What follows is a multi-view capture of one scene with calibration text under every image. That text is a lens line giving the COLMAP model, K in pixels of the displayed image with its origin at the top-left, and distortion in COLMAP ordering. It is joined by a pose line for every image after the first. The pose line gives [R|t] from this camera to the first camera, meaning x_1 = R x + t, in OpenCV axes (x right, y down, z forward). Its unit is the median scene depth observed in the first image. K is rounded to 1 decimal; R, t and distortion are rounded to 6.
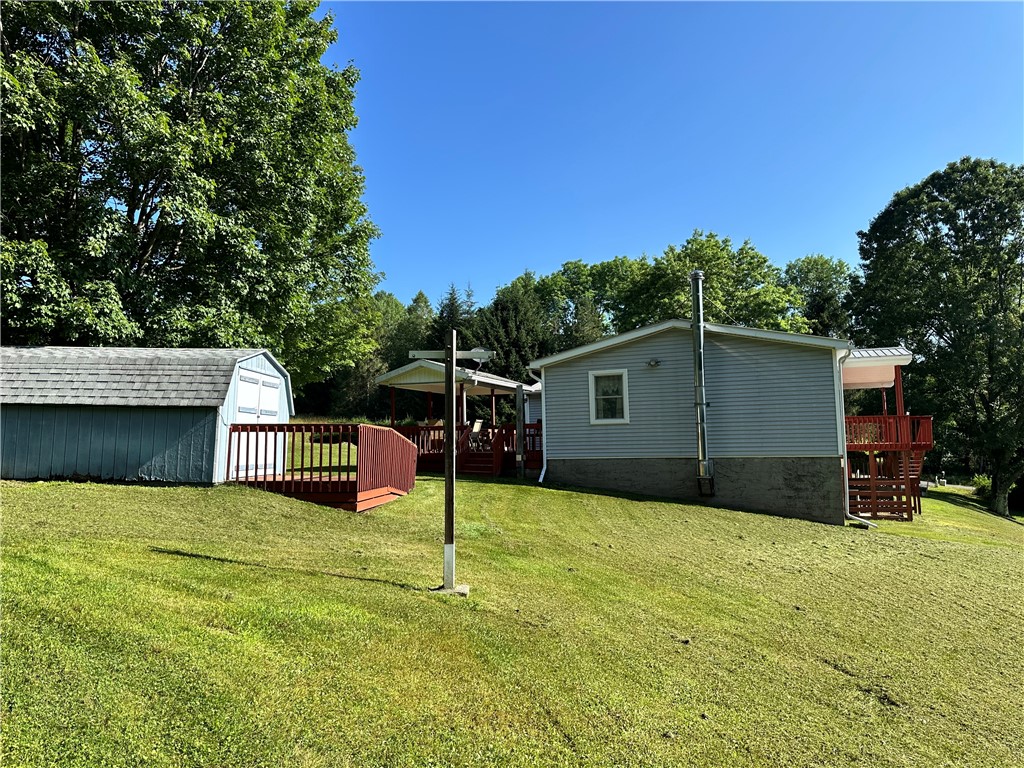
lens RADIAL K [[714.5, 0, 509.3], [0, 714.5, 375.6], [0, 0, 1]] dist [0.054644, -0.059560]
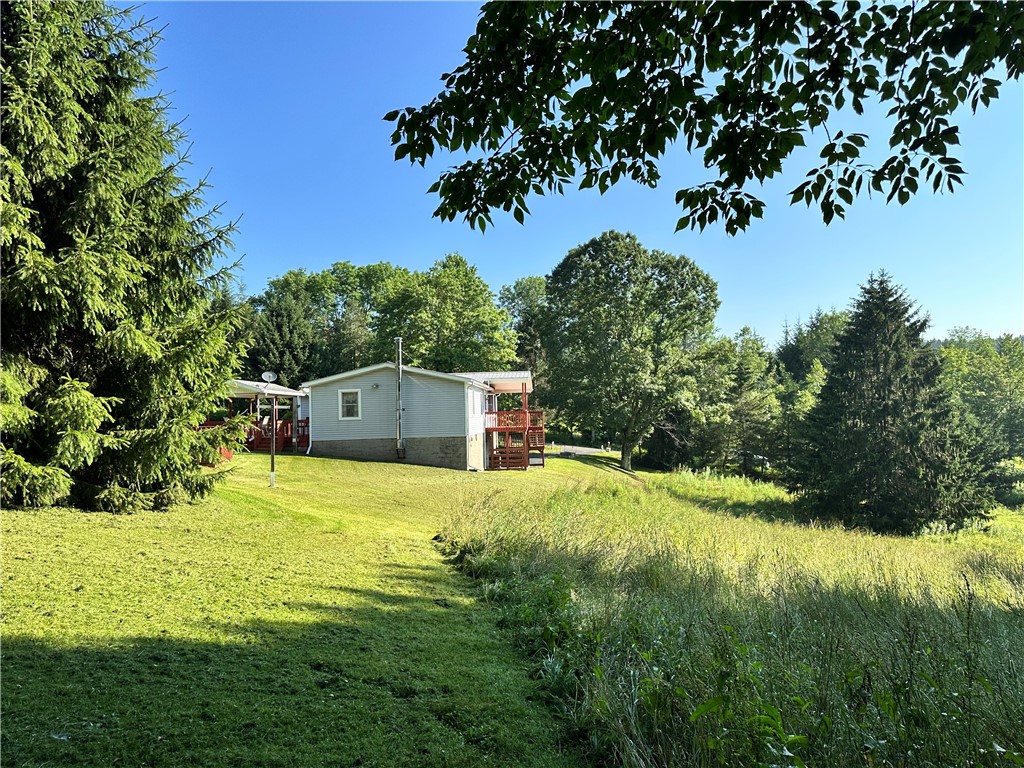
lens RADIAL K [[714.5, 0, 516.8], [0, 714.5, 390.1], [0, 0, 1]] dist [0.054644, -0.059560]
pose [[0.948416, 0.006120, 0.316970, -0.026532], [-0.022338, 0.998619, 0.047557, -0.093001], [-0.316241, -0.052185, 0.947243, -0.745841]]
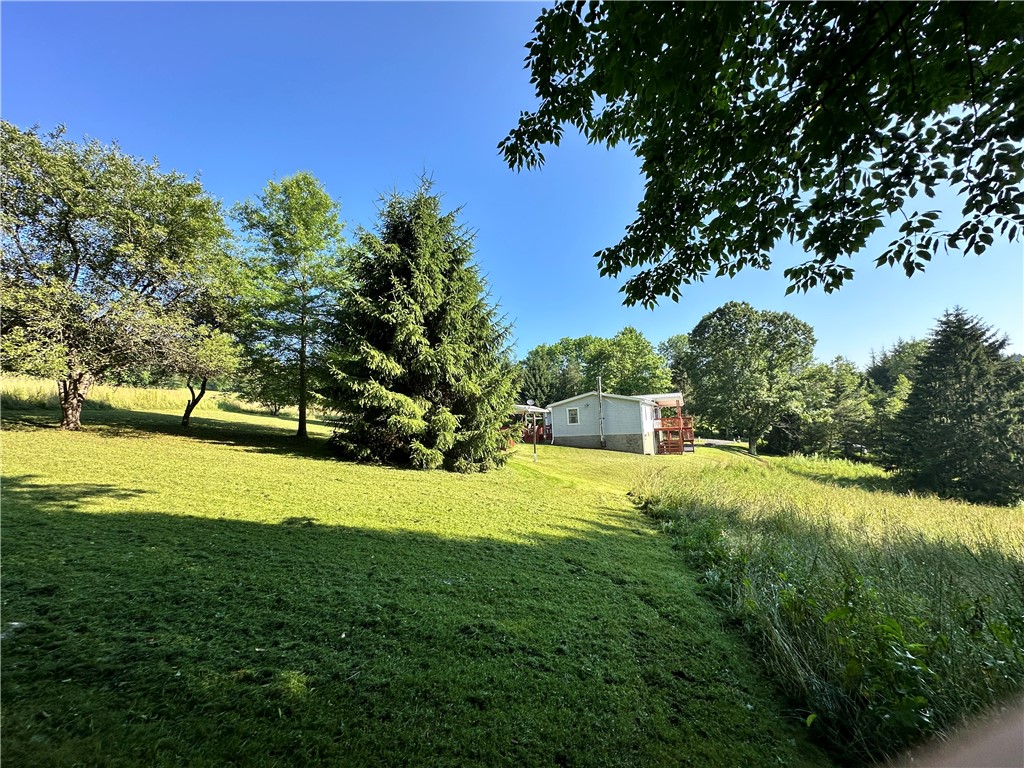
lens RADIAL K [[407.3, 0, 513.1], [0, 407.3, 386.3], [0, 0, 1]] dist [-0.006520, 0.001038]
pose [[0.998369, -0.030137, -0.048490, -0.029676], [0.029849, 0.999532, -0.006654, -0.092385], [0.048668, 0.005196, 0.998802, -0.746975]]
